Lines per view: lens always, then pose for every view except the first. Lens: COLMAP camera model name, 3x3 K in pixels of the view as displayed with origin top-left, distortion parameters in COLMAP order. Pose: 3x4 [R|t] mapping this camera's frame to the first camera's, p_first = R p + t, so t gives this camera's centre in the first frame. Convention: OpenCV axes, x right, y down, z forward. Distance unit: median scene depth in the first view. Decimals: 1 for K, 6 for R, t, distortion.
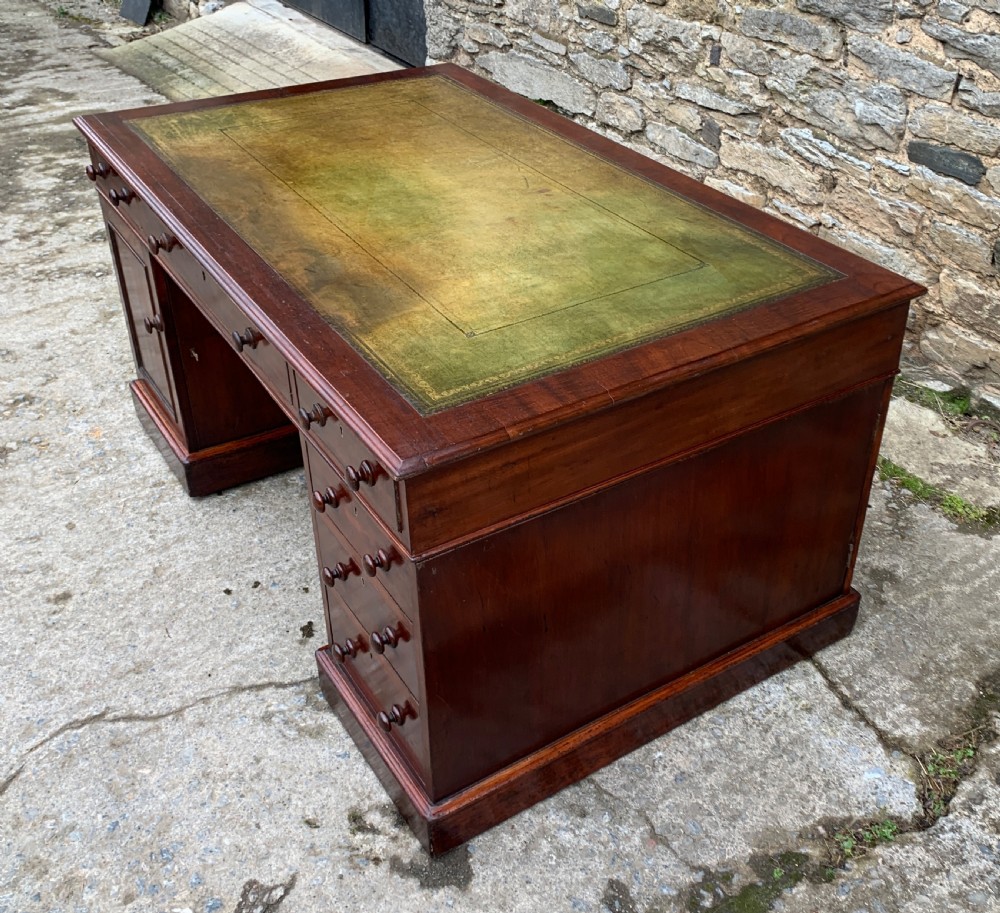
lens RADIAL K [[1138.8, 0, 554.0], [0, 1138.8, 432.8], [0, 0, 1]] dist [0.018134, 0.000000]
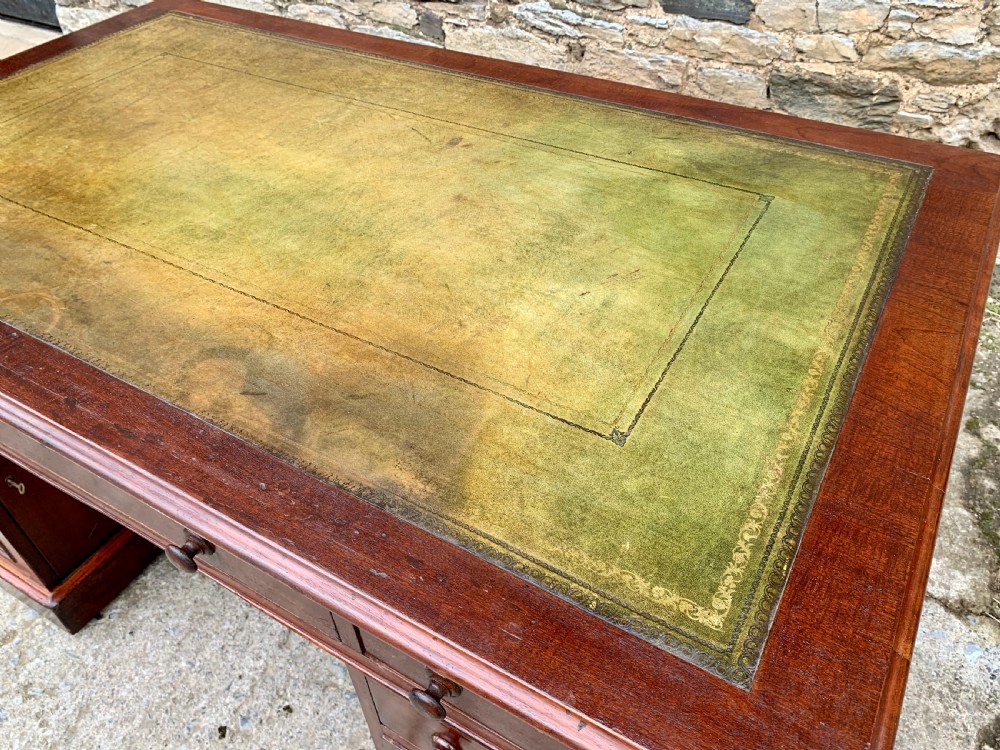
lens RADIAL K [[766.6, 0, 485.7], [0, 766.6, 355.7], [0, 0, 1]] dist [0.011615, 0.002381]
pose [[0.891874, -0.331928, 0.307221, -0.164712], [0.279483, 0.938522, 0.202649, -0.153021], [-0.355599, -0.094875, 0.929811, 0.441110]]
